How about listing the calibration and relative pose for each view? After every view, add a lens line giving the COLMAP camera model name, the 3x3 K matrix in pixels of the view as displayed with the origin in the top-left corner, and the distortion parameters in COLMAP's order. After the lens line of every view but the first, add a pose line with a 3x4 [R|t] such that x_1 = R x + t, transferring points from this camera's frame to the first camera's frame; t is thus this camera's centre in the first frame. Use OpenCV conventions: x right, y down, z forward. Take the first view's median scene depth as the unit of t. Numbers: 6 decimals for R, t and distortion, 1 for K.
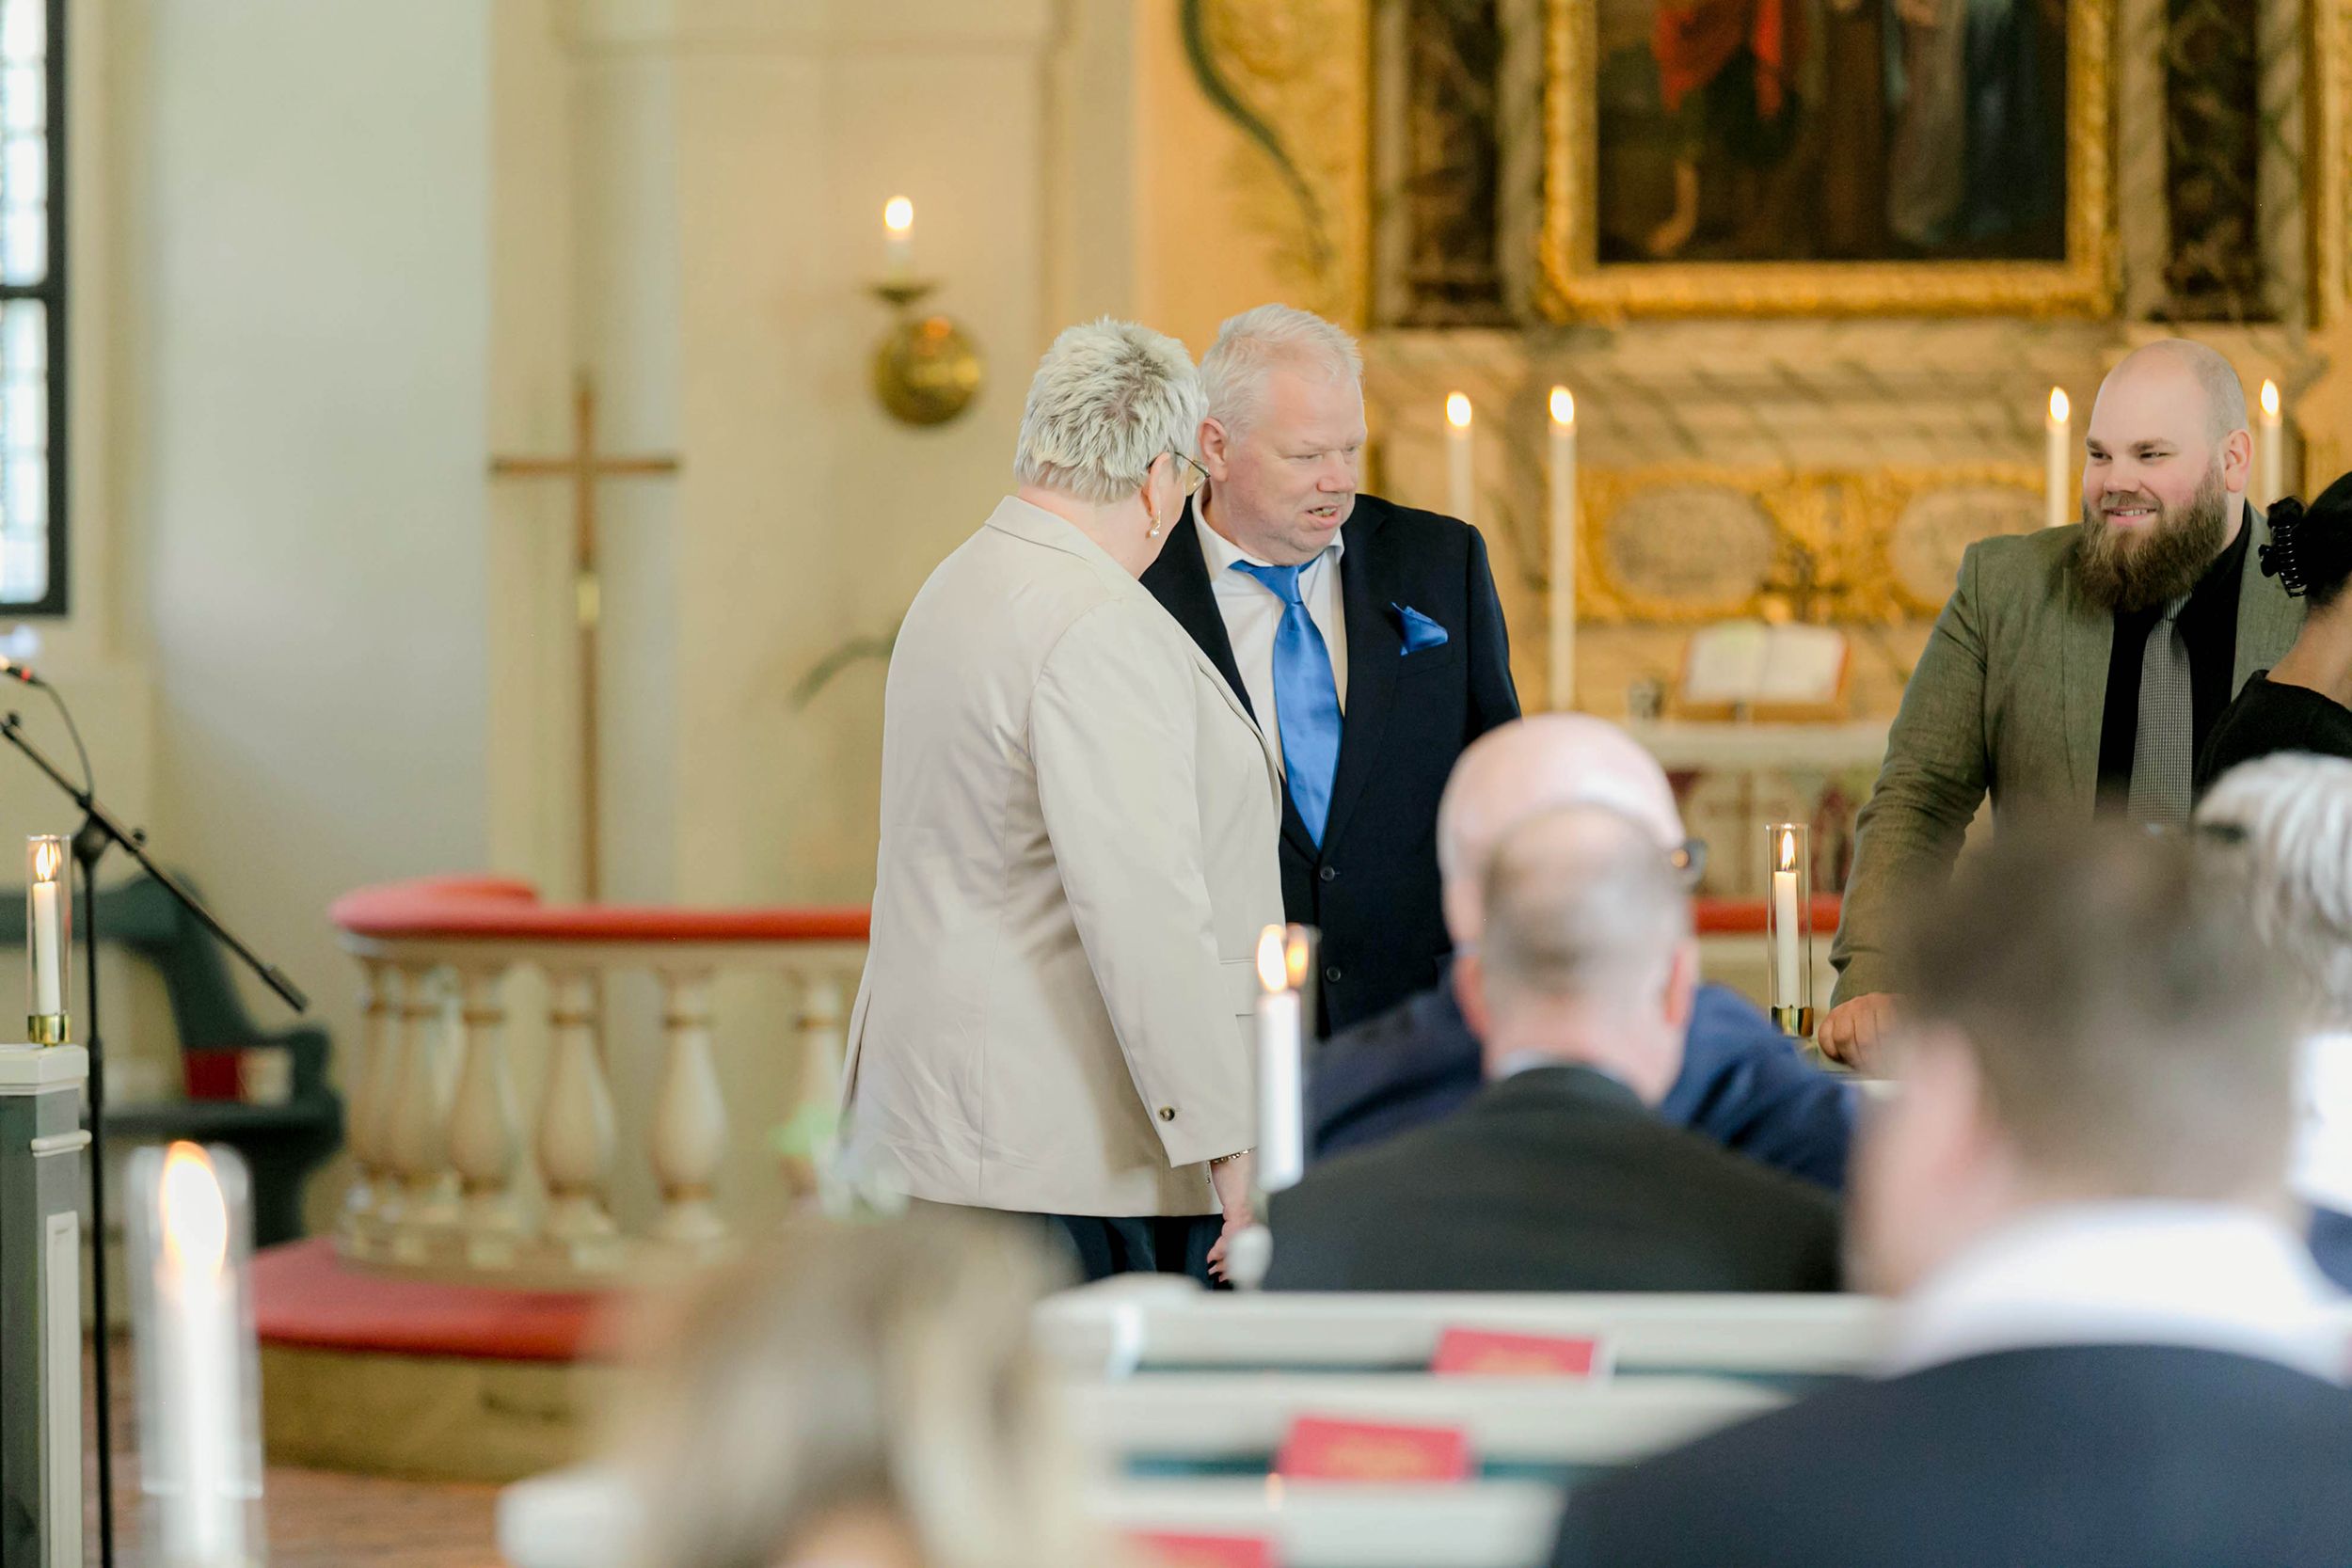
lens RADIAL K [[13486.4, 0, 1176.4], [0, 13486.4, 784.4], [0, 0, 1]] dist [0.161238, 0.000000]
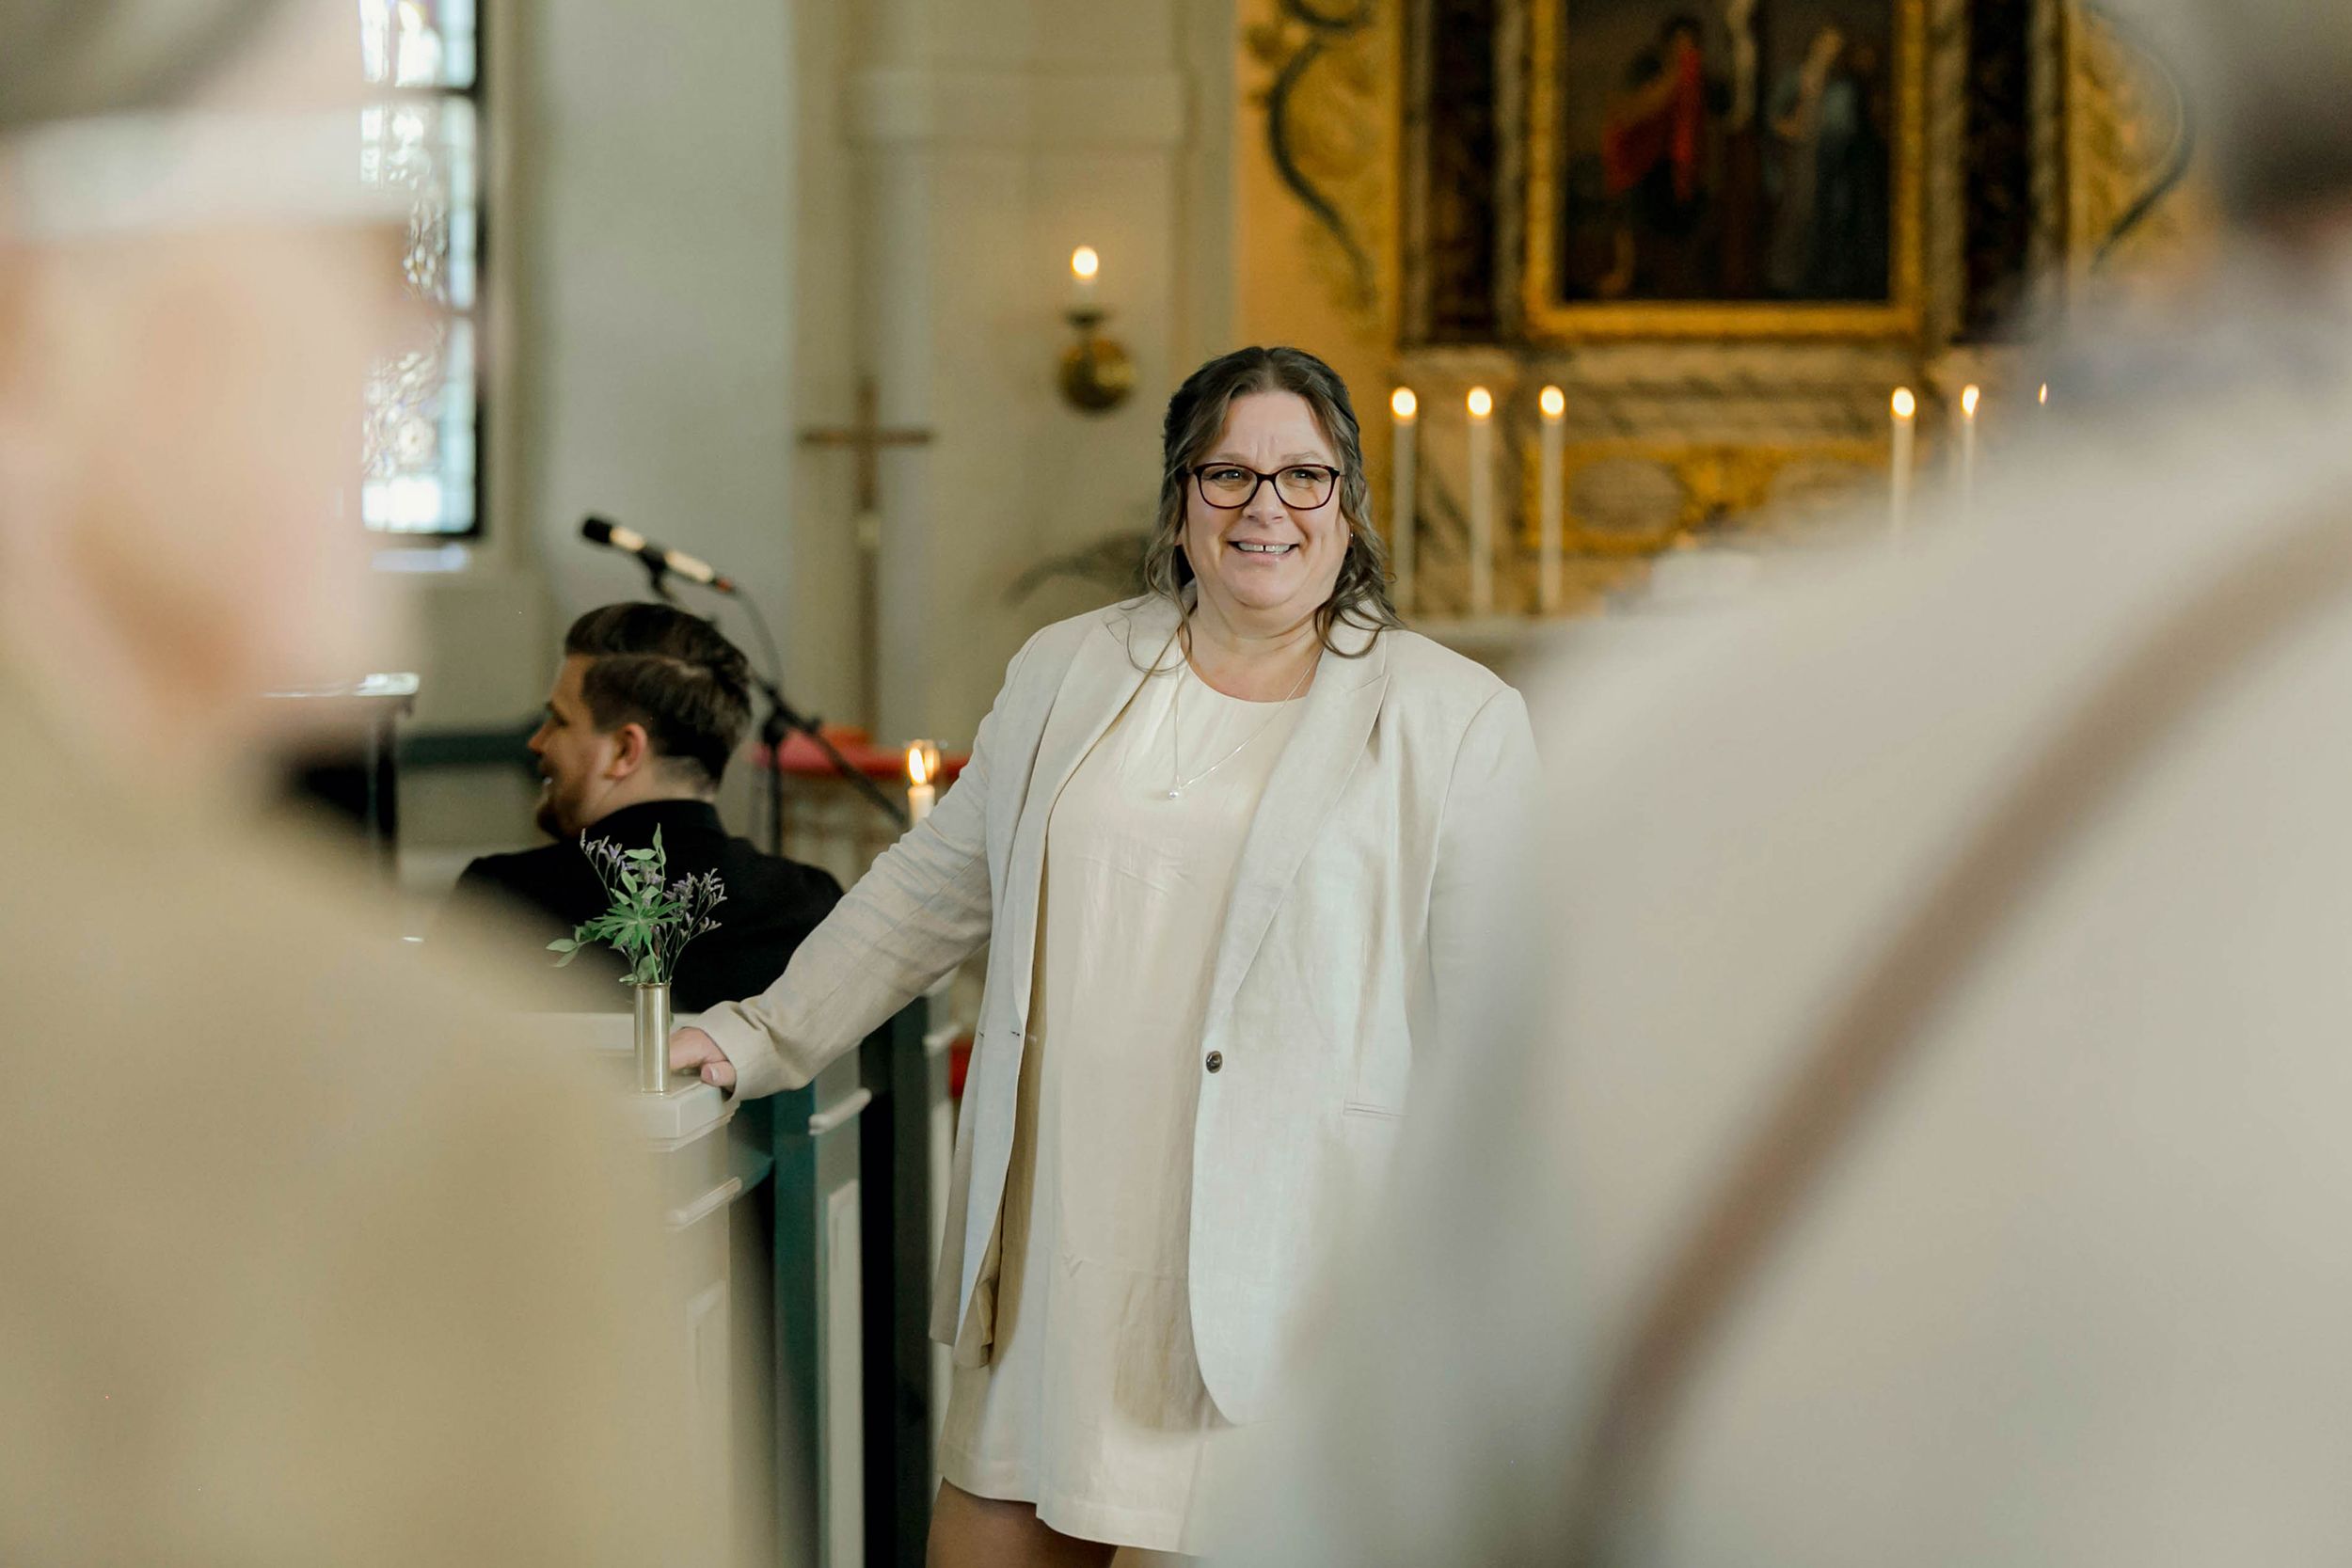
lens RADIAL K [[6159.0, 0, 1175.1], [0, 6159.0, 784.2], [0, 0, 1]] dist [-0.024796, 0.000000]
pose [[0.996091, 0.003884, 0.088252, -0.068463], [-0.006087, 0.999676, 0.024706, -0.003087], [-0.088128, -0.025146, 0.995792, 0.345047]]
